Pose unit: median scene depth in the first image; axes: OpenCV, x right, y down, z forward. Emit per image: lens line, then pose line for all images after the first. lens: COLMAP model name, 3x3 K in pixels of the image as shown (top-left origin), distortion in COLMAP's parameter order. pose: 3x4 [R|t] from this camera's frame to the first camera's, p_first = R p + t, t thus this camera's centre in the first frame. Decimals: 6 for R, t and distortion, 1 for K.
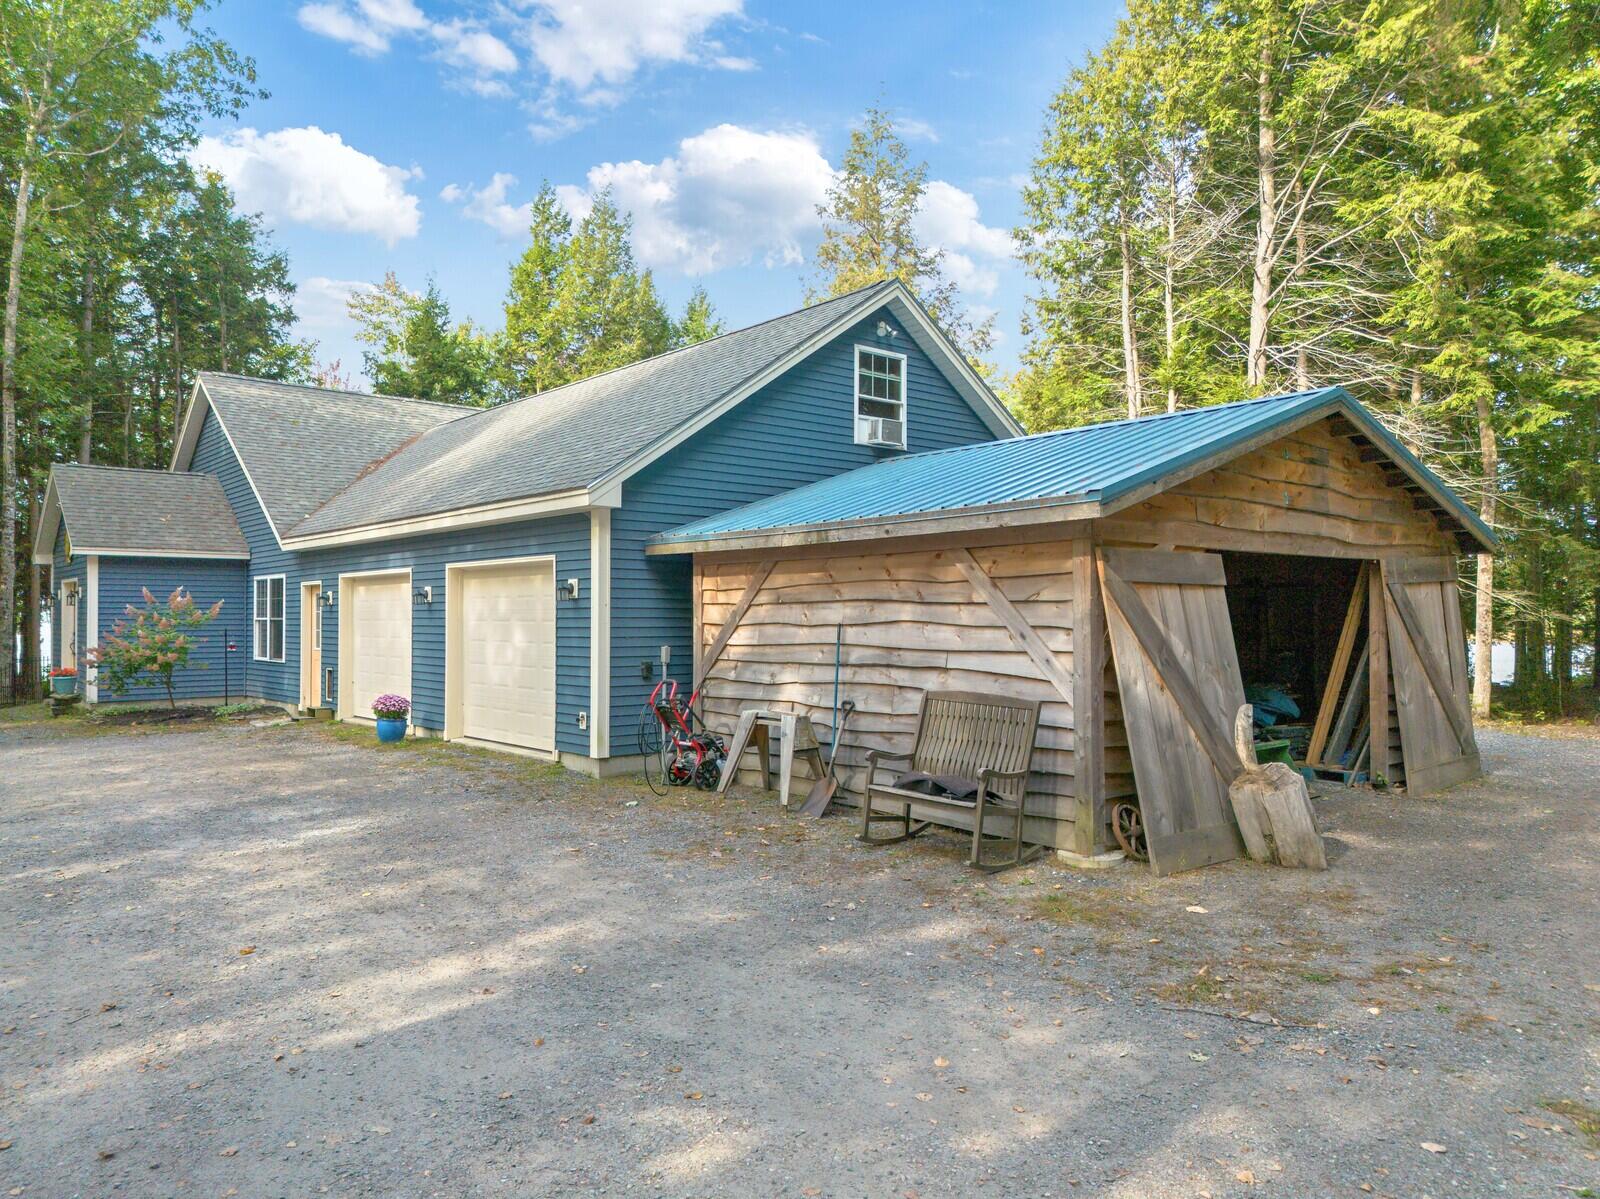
lens RADIAL K [[1130.5, 0, 799.6], [0, 1130.5, 622.7], [0, 0, 1]] dist [0.083300, -0.079034]
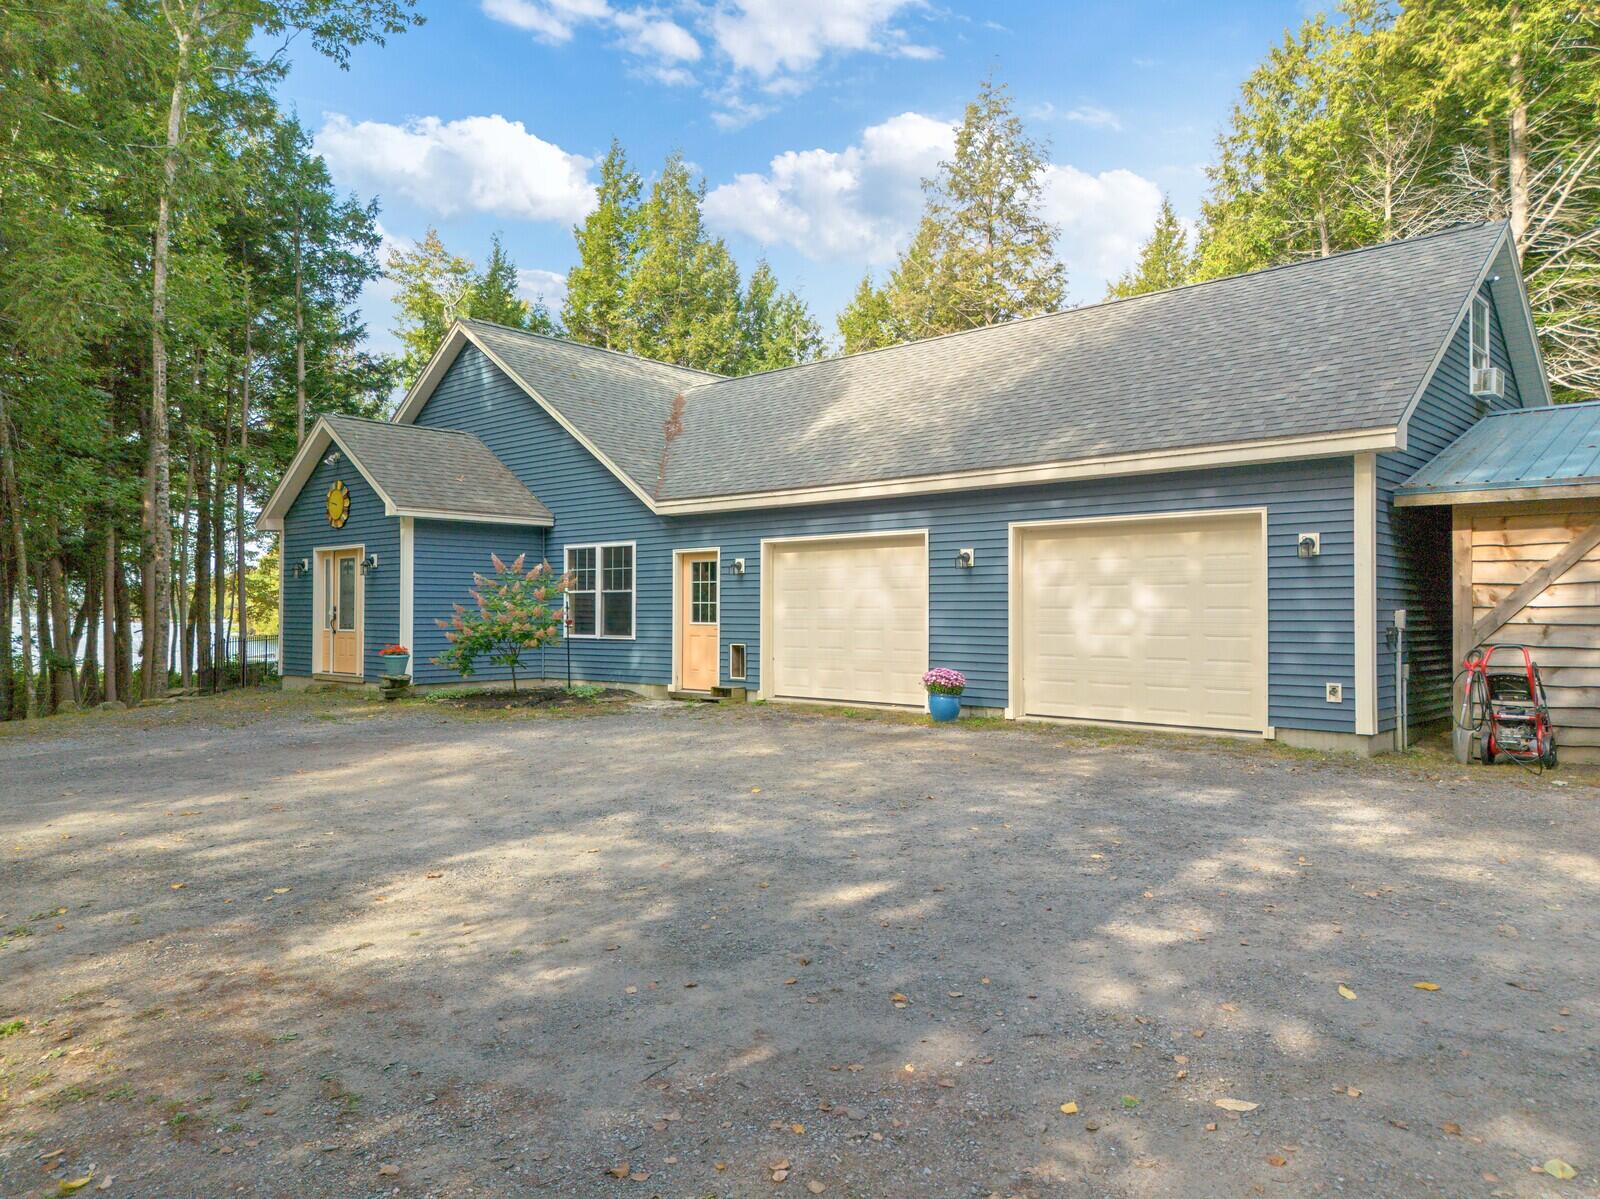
lens RADIAL K [[1127.0, 0, 781.8], [0, 1127.0, 614.1], [0, 0, 1]] dist [0.089488, -0.082226]
pose [[0.992191, 0.003028, 0.124690, -0.450481], [-0.002637, 0.999991, -0.003305, 0.018022], [-0.124699, 0.002950, 0.992190, 0.104425]]
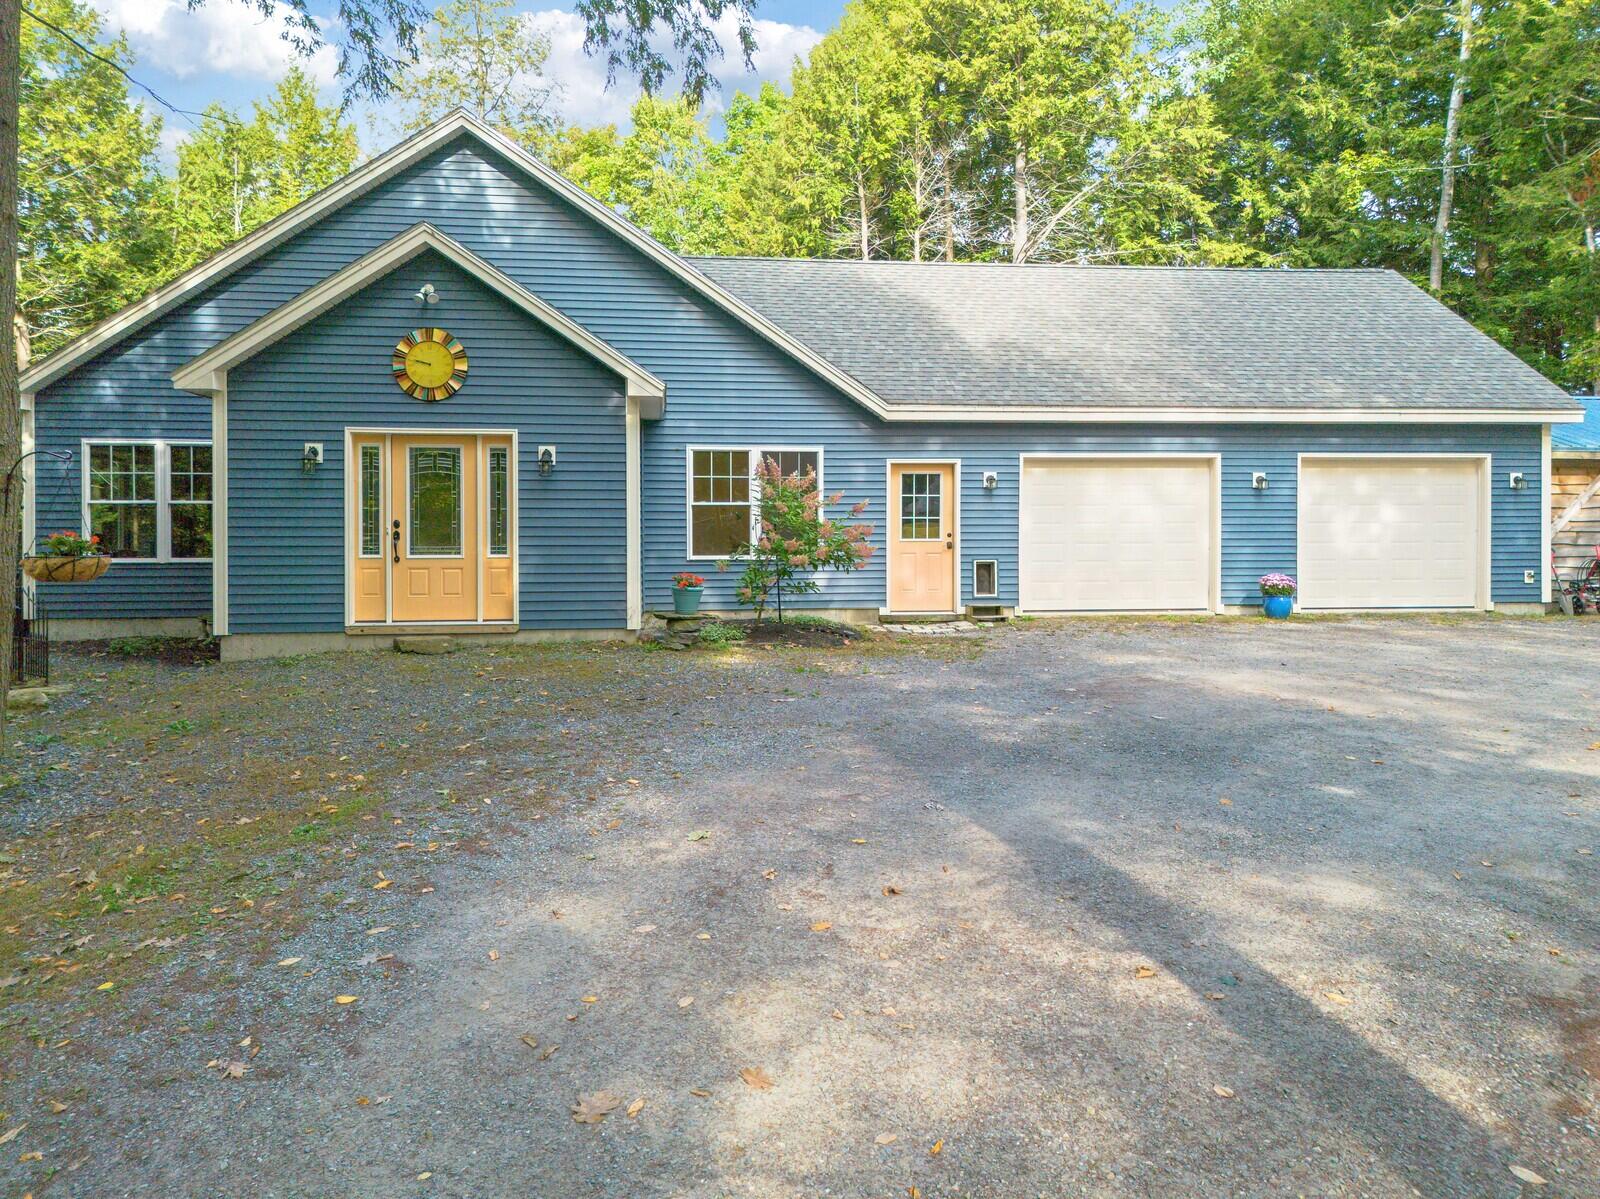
lens RADIAL K [[1165.8, 0, 743.8], [0, 1165.8, 605.1], [0, 0, 1]] dist [0.005627, -0.001363]
pose [[0.573448, -0.042214, 0.818154, -1.170420], [0.007066, 0.998889, 0.046587, 0.029540], [-0.819212, -0.020934, 0.573109, 0.597904]]
